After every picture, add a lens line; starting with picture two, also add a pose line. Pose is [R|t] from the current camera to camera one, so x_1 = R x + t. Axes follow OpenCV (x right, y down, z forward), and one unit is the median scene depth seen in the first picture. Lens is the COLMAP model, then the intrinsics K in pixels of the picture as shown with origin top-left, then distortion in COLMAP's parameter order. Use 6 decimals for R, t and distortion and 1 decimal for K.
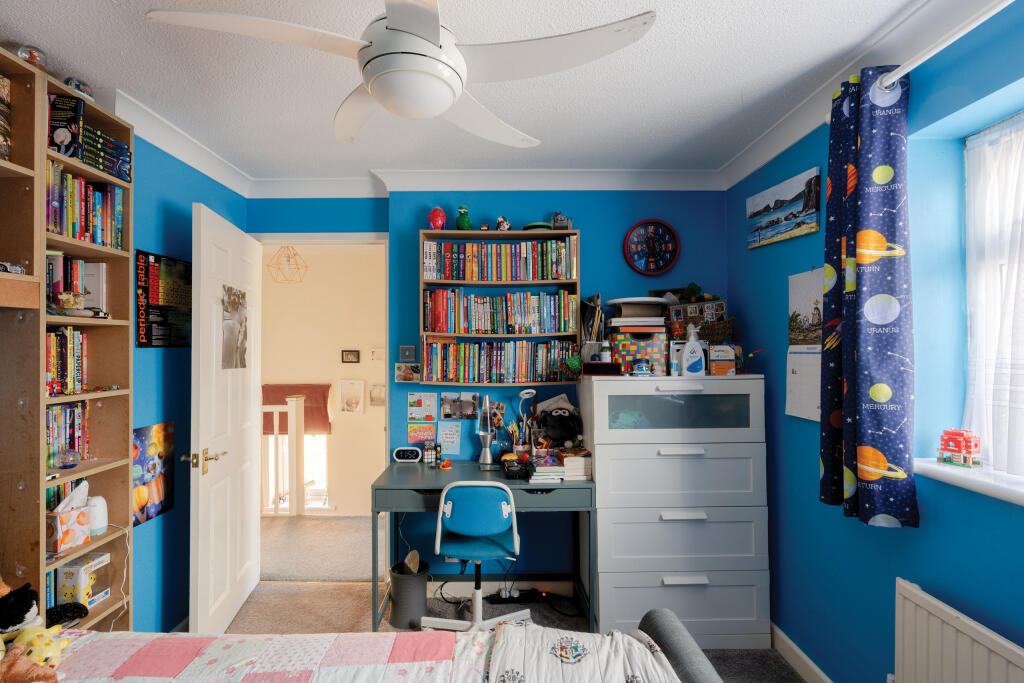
lens RADIAL K [[469.3, 0, 516.1], [0, 469.3, 345.8], [0, 0, 1]] dist [-0.003343, -0.000236]
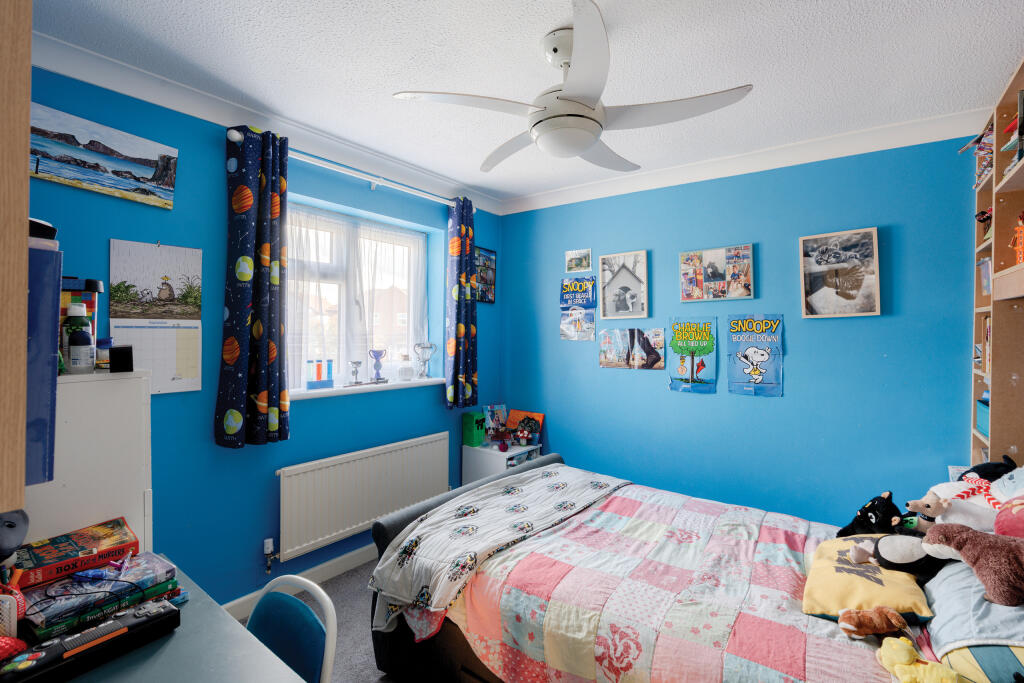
lens RADIAL K [[469.3, 0, 516.1], [0, 469.3, 345.8], [0, 0, 1]] dist [-0.003343, -0.000236]
pose [[-0.768465, -0.006513, 0.639858, -0.577252], [0.001455, 0.999928, 0.011926, 0.042393], [-0.639890, 0.010096, -0.768400, 1.247441]]
